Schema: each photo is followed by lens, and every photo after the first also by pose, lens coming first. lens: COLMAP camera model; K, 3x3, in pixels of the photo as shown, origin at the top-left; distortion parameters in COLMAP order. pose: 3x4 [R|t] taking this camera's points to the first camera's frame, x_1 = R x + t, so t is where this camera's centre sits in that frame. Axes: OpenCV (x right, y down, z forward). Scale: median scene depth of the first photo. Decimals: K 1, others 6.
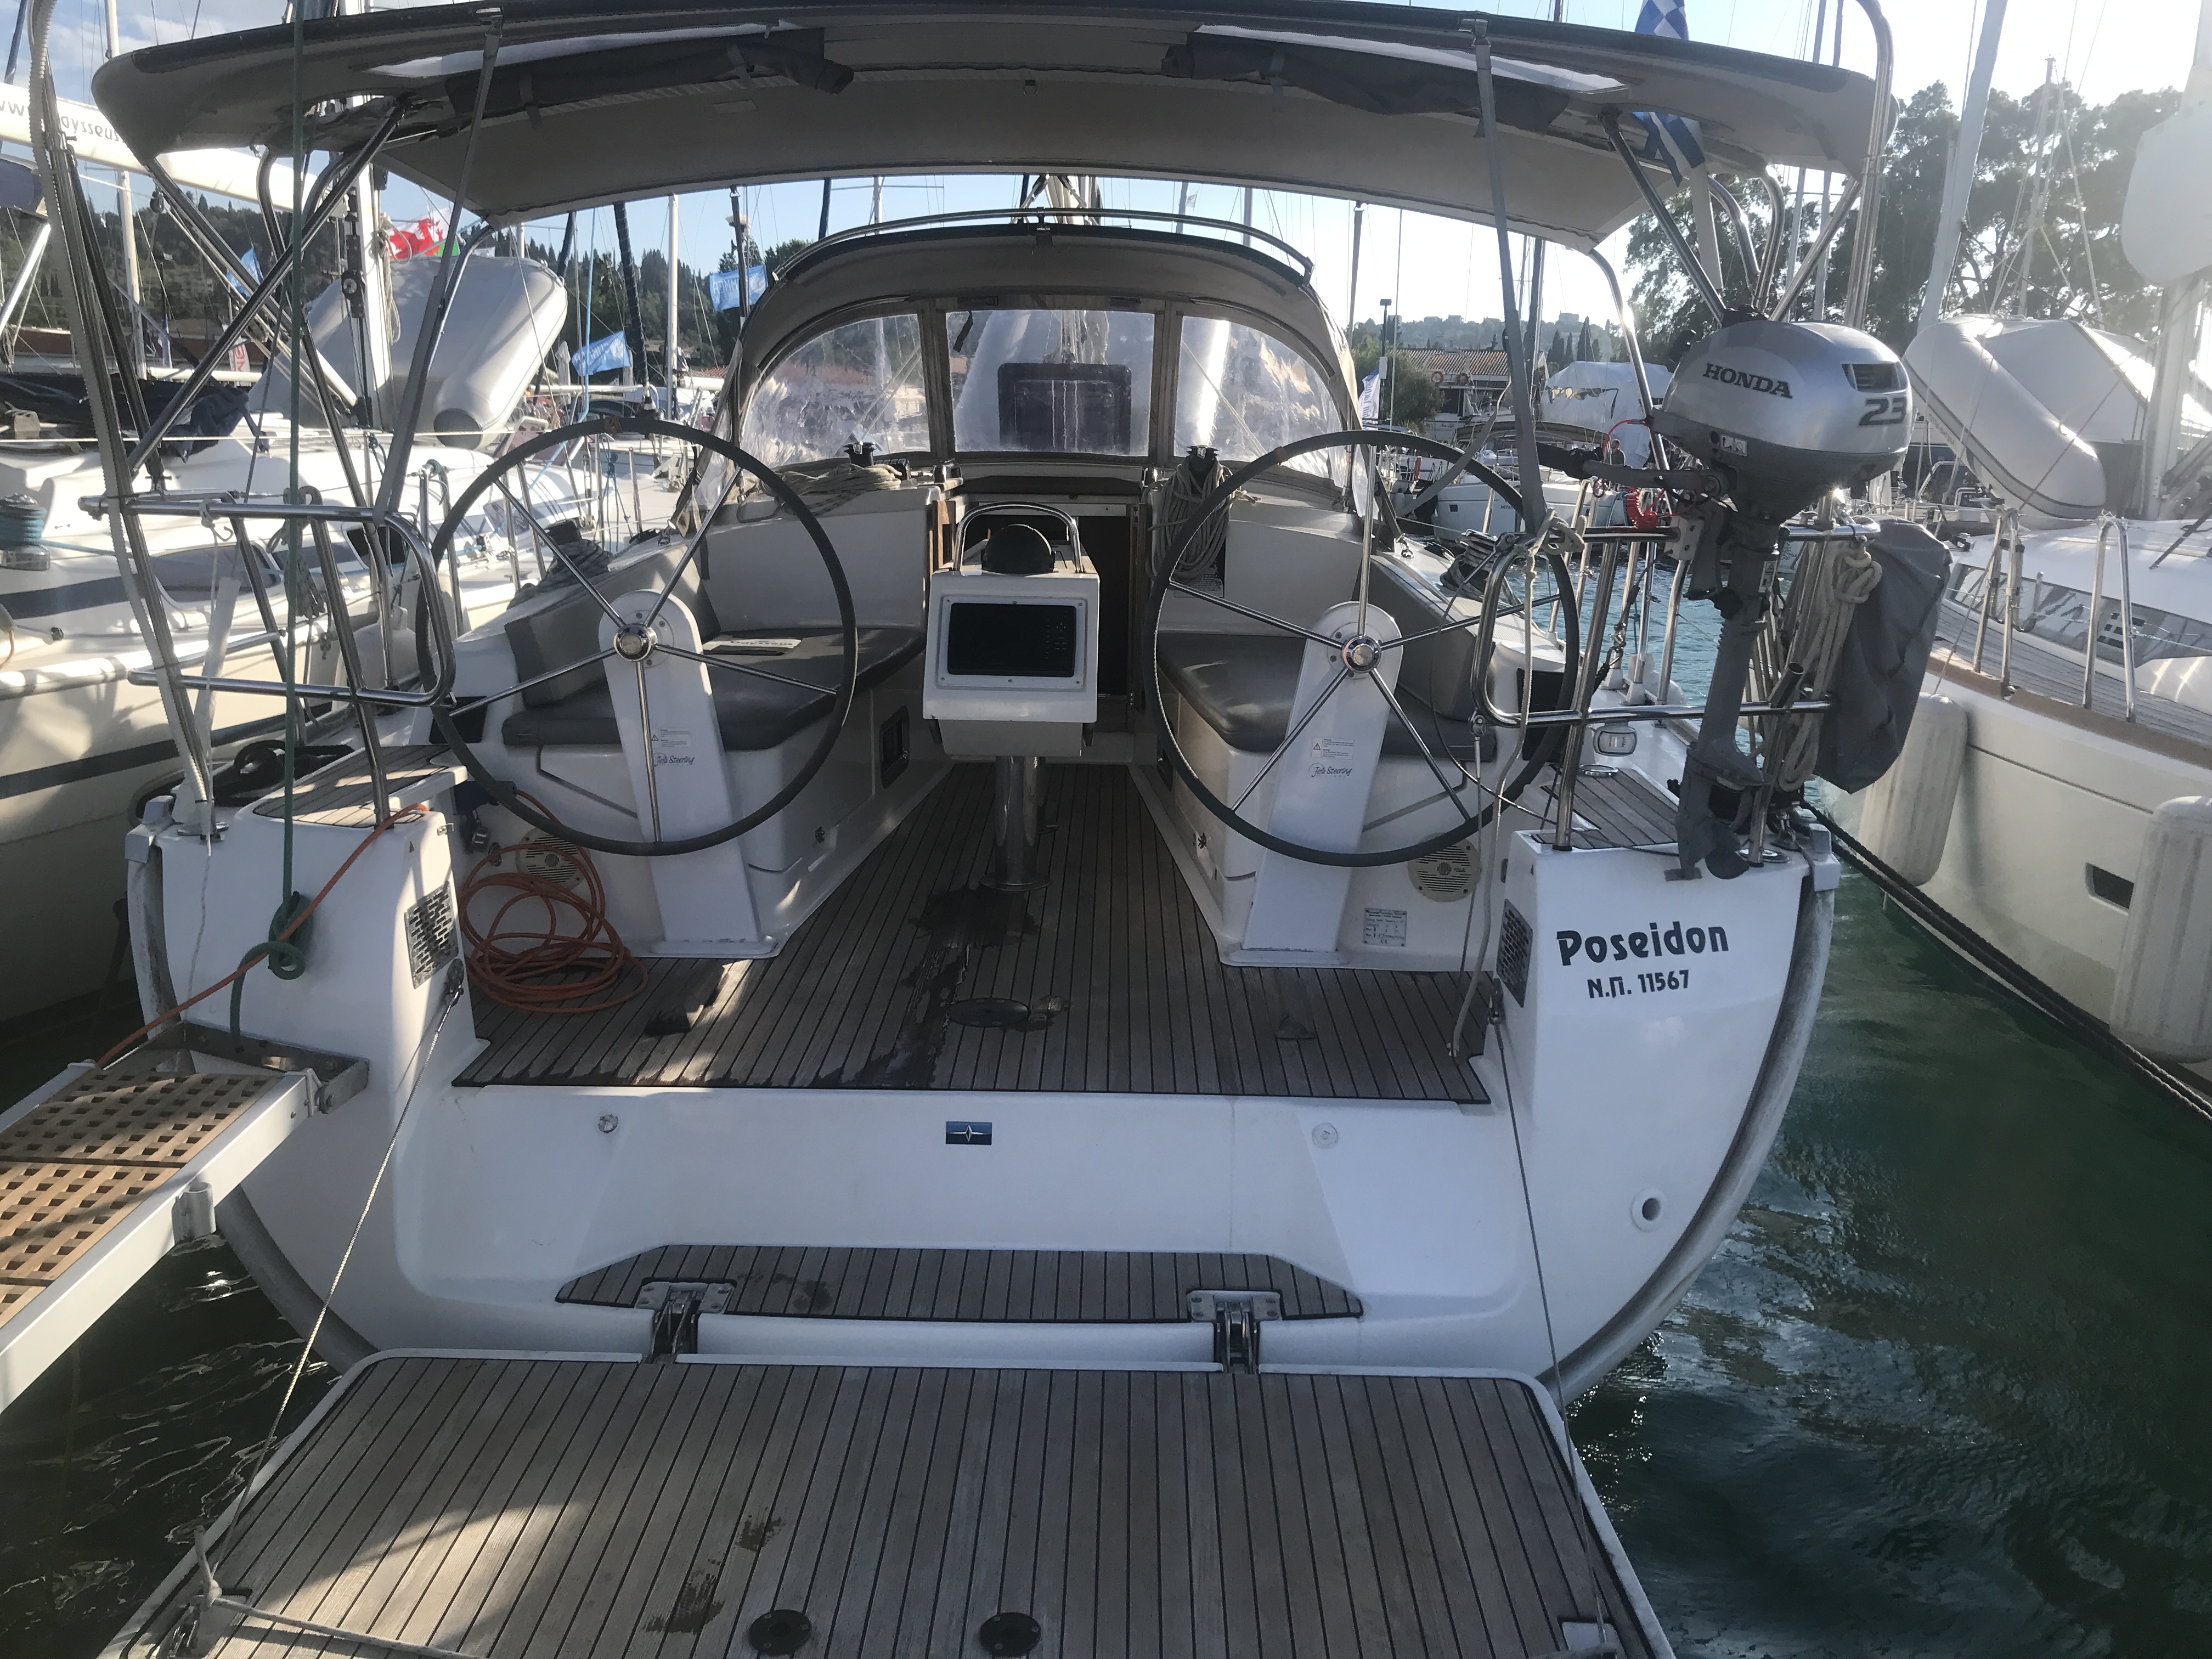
lens RADIAL K [[1791.5, 0, 1106.0], [0, 1791.5, 829.5], [0, 0, 1]] dist [0.012470, 0.003284]
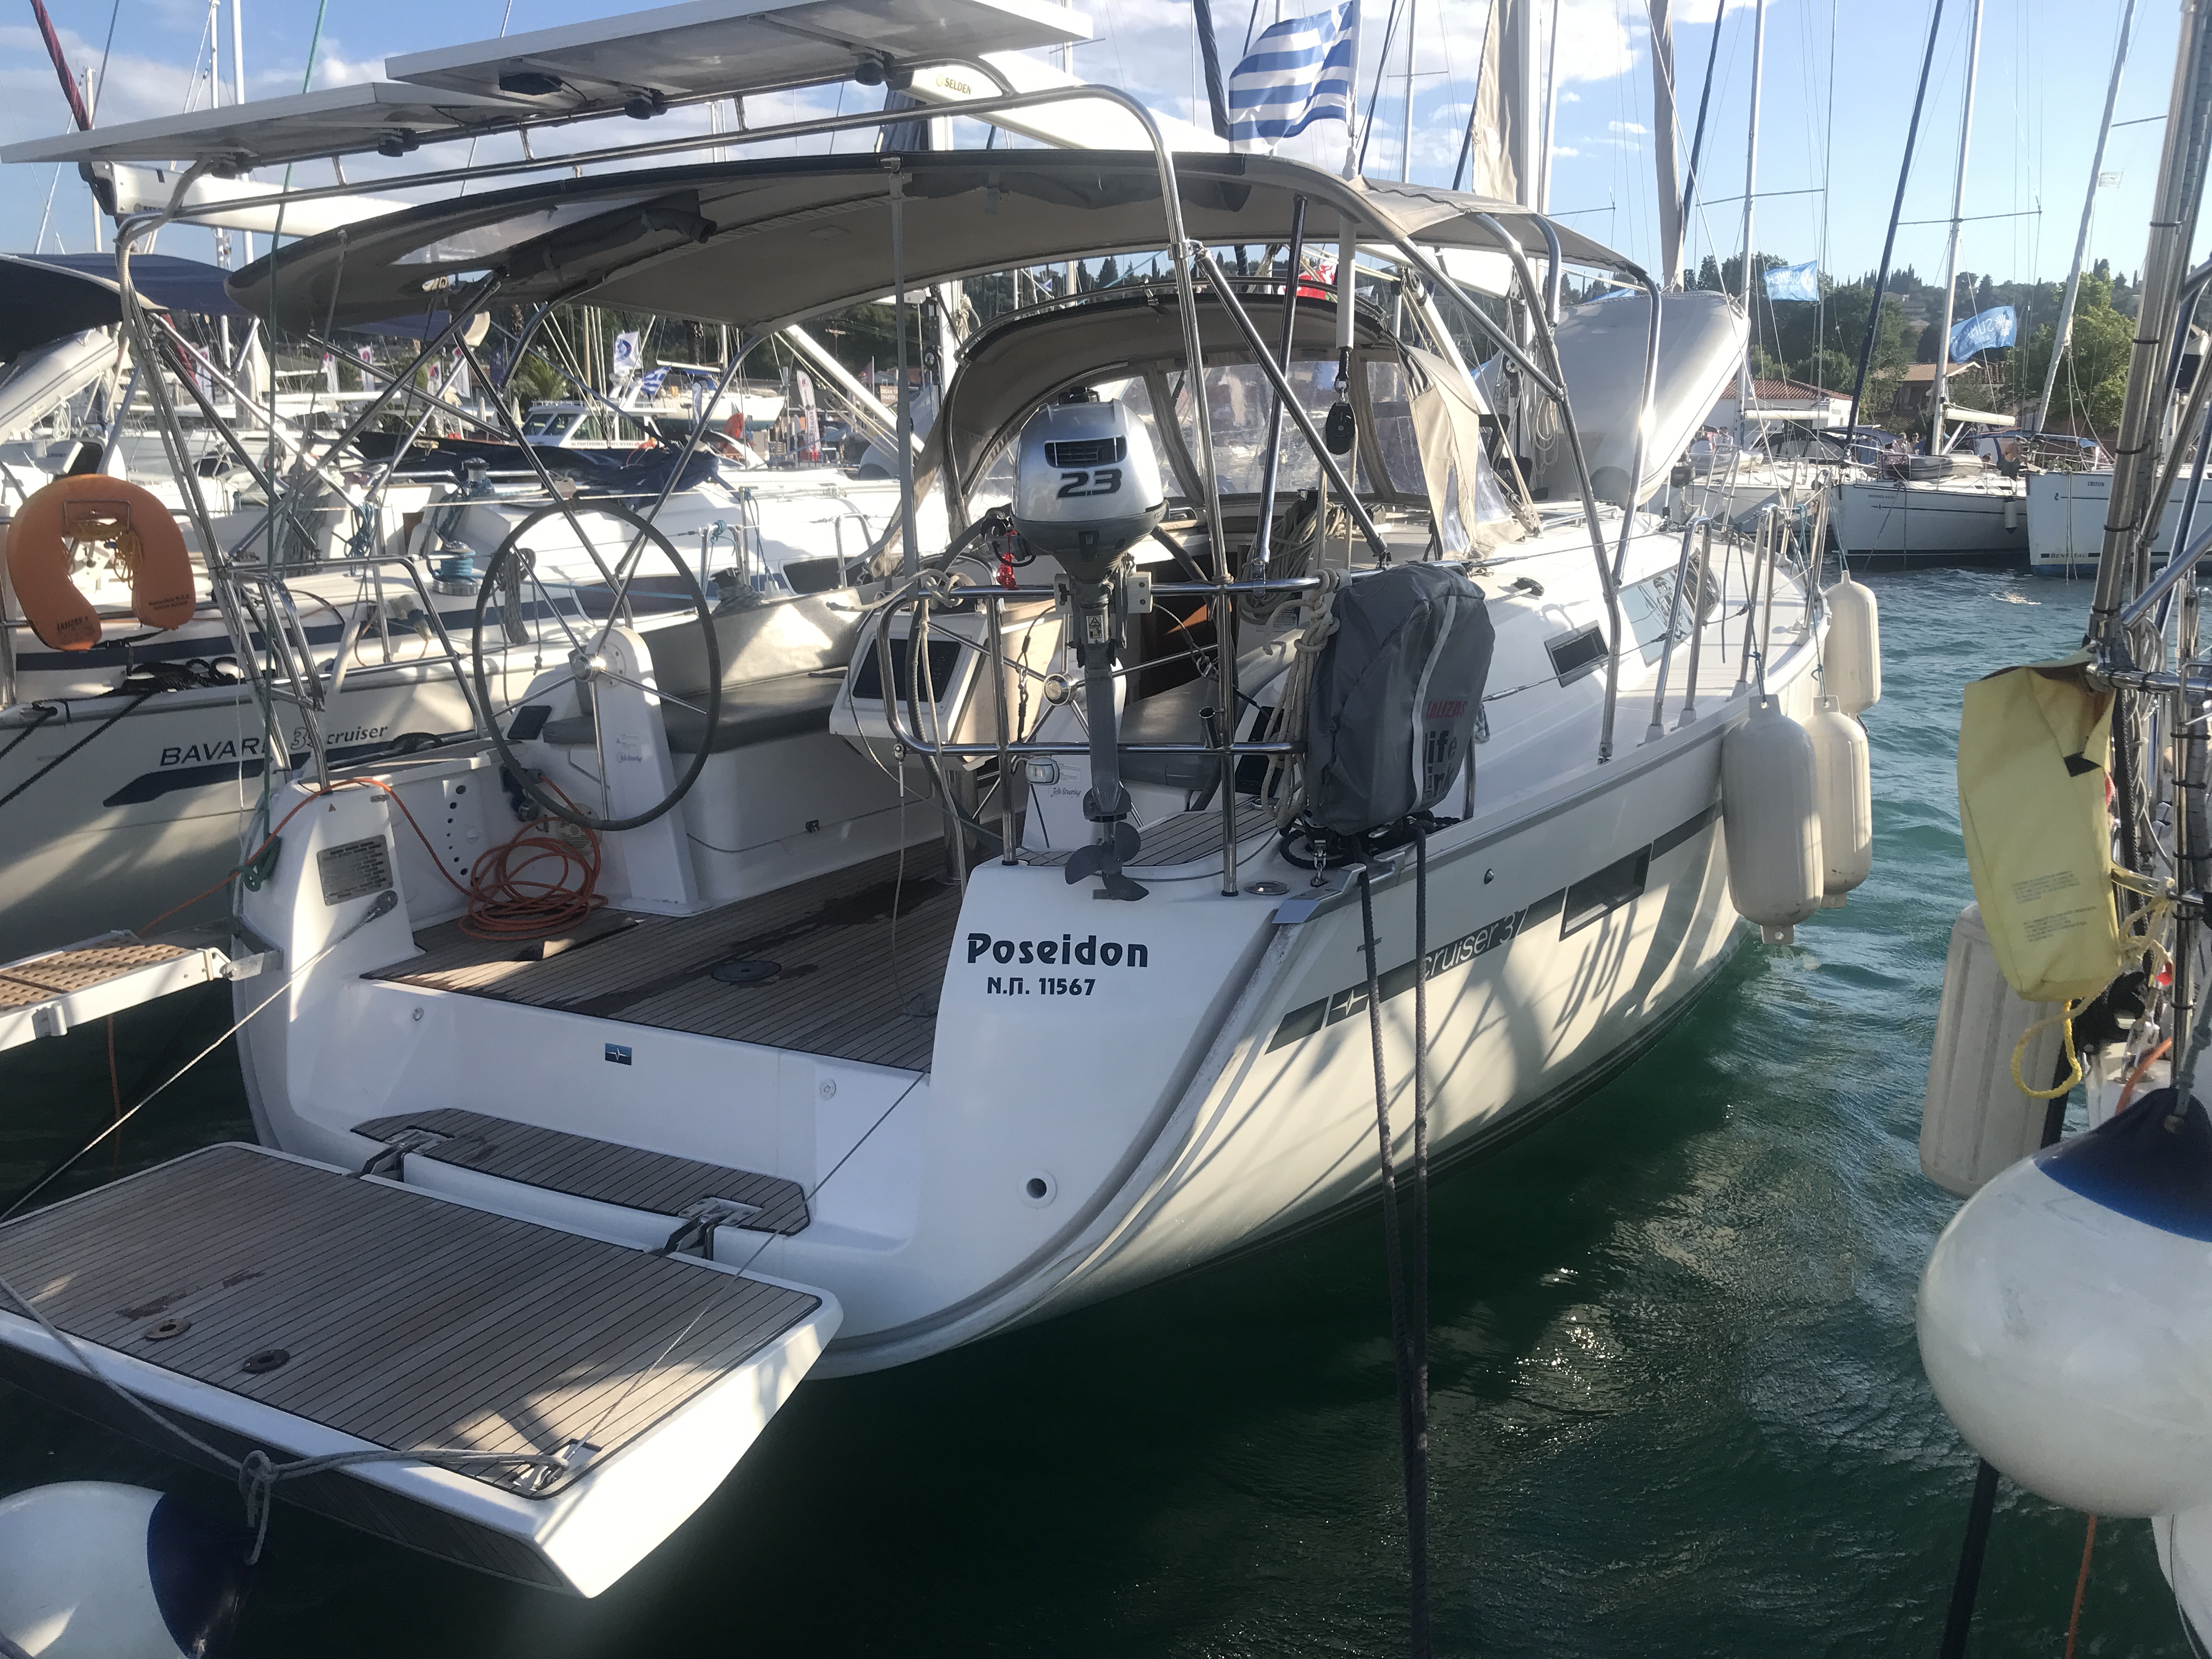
lens RADIAL K [[1807.9, 0, 1106.0], [0, 1807.9, 829.5], [0, 0, 1]] dist [0.001210, -0.000905]
pose [[0.886030, 0.059470, -0.459797, 0.846531], [-0.065540, 0.997846, 0.002766, -0.018081], [0.458971, 0.027684, 0.888020, 0.007368]]
